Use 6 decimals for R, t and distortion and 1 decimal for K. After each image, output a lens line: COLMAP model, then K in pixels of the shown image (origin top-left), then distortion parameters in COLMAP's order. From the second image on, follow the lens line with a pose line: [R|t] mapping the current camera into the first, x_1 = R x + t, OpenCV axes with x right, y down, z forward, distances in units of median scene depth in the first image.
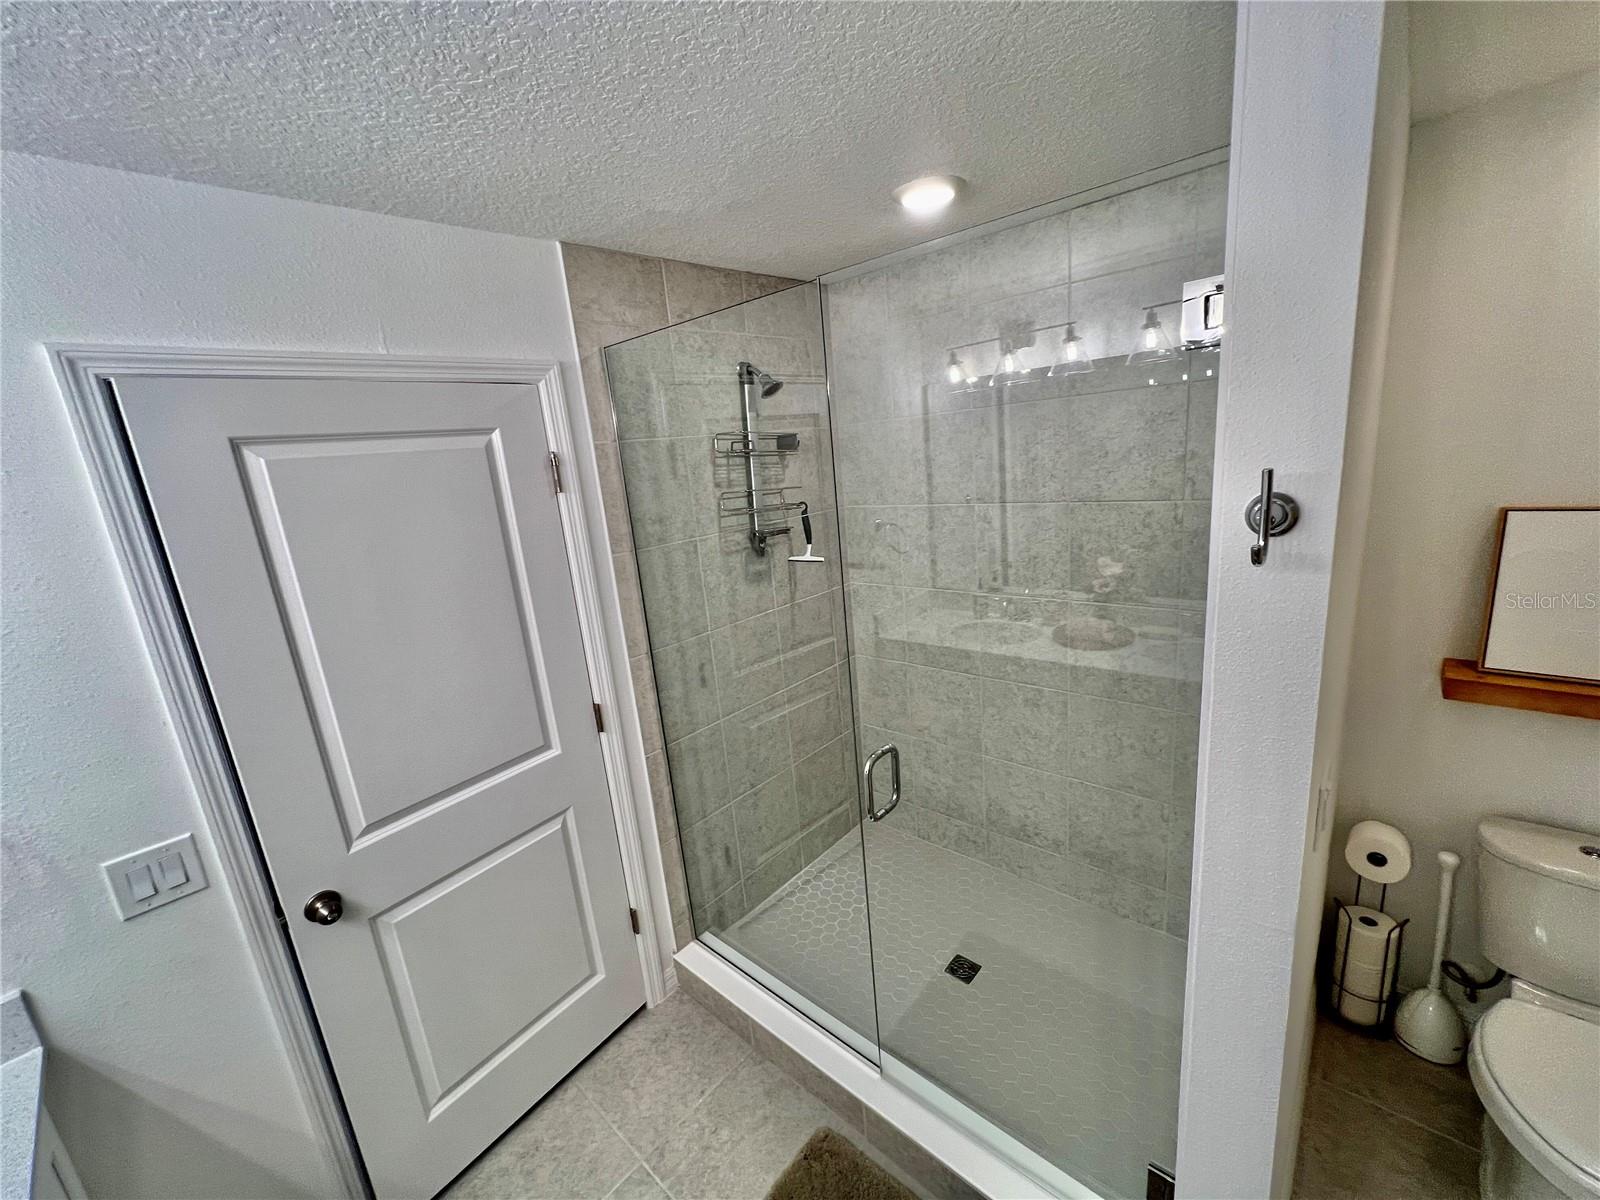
lens RADIAL K [[646.1, 0, 799.7], [0, 646.1, 597.1], [0, 0, 1]] dist [0.004228, -0.000504]
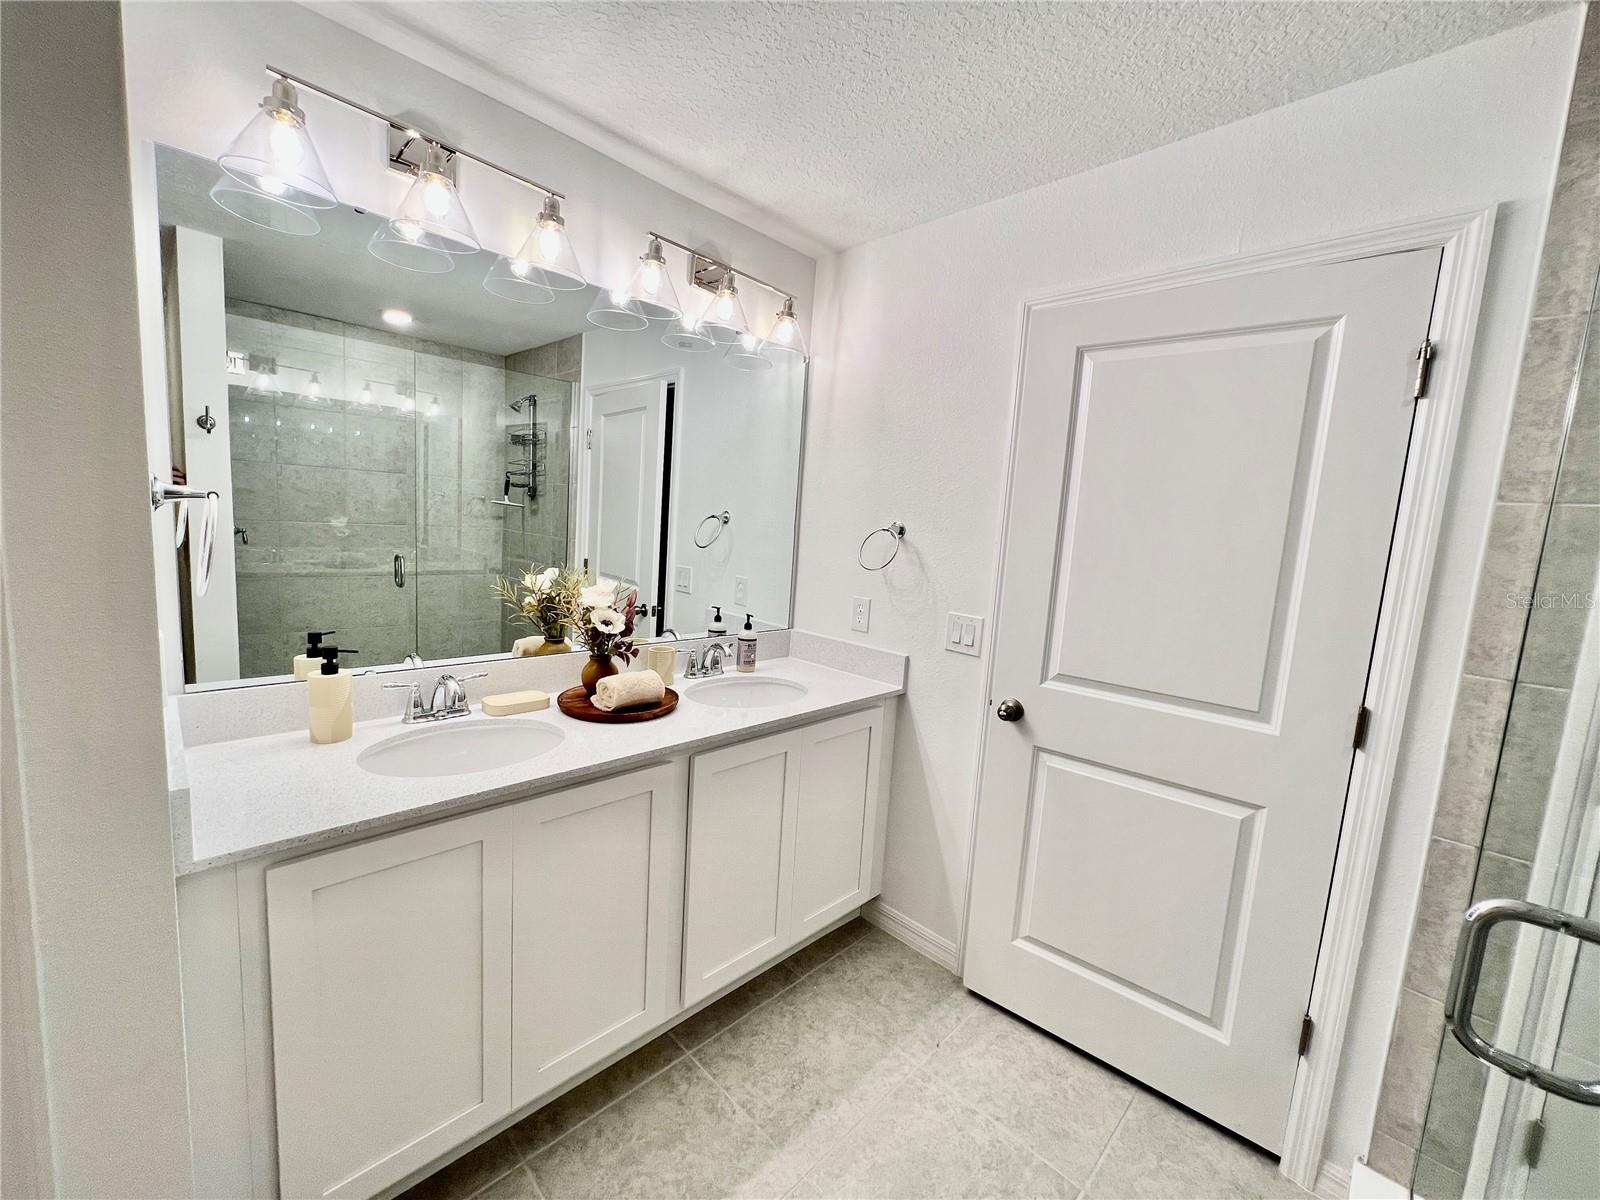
lens RADIAL K [[646.1, 0, 800.1], [0, 646.1, 594.5], [0, 0, 1]] dist [0.004228, -0.000504]
pose [[-0.054348, 0.201529, -0.977974, 0.411742], [-0.285393, 0.935429, 0.208622, 0.086962], [0.956868, 0.290445, 0.006676, 0.409773]]
